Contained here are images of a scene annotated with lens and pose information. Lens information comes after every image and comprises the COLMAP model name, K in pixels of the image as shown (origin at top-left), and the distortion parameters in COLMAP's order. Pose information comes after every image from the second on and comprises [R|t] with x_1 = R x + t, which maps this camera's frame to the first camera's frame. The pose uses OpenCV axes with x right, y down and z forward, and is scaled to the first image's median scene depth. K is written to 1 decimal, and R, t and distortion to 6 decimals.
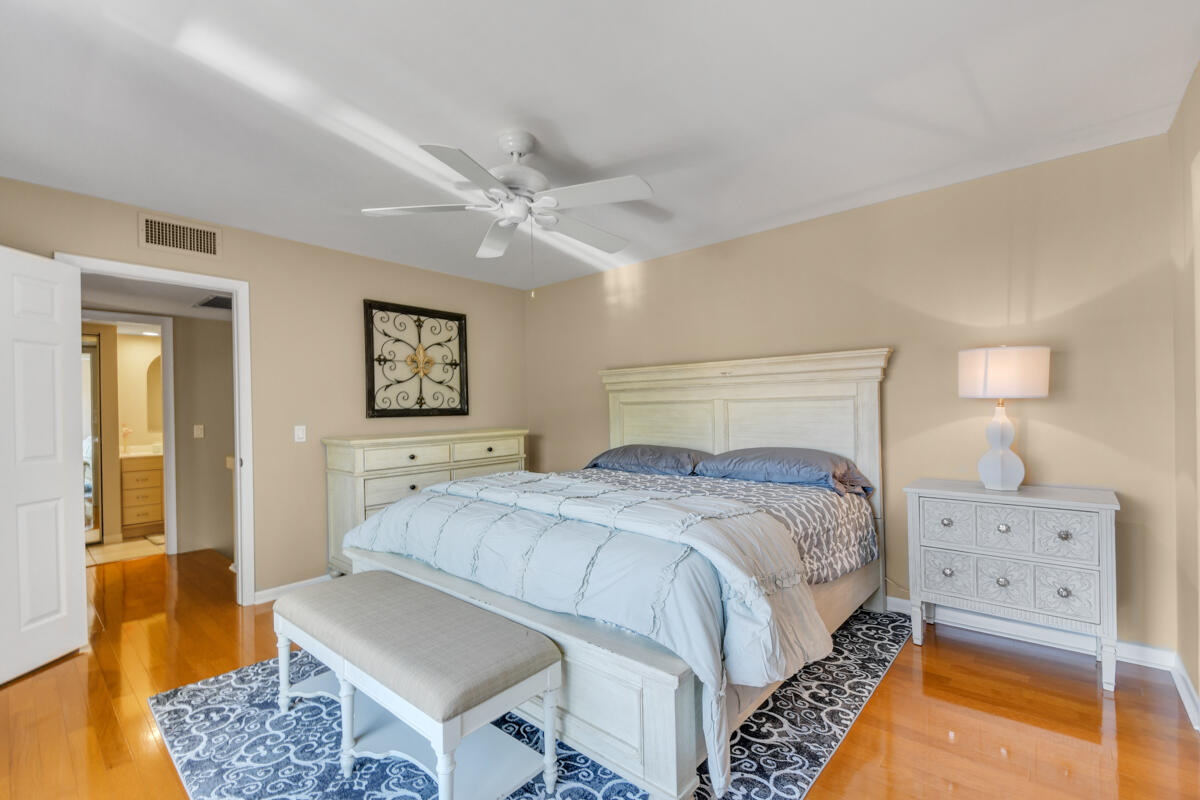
lens RADIAL K [[521.8, 0, 600.8], [0, 521.8, 403.4], [0, 0, 1]] dist [-0.000776, -0.002571]
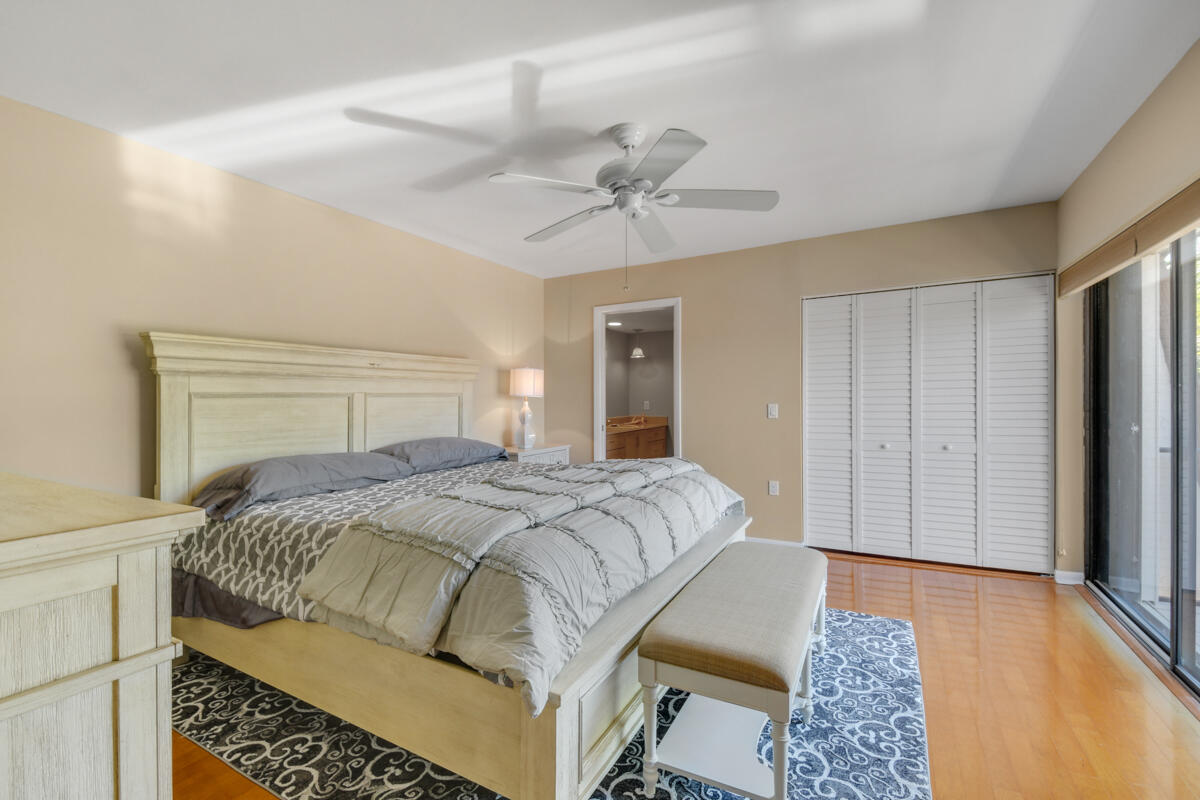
lens RADIAL K [[521.8, 0, 599.5], [0, 521.8, 399.1], [0, 0, 1]] dist [-0.000776, -0.002571]
pose [[-0.207515, 0.026319, 0.977878, -0.837130], [0.015403, 0.999602, -0.023635, 0.034236], [-0.978111, 0.010158, -0.207838, 0.931874]]
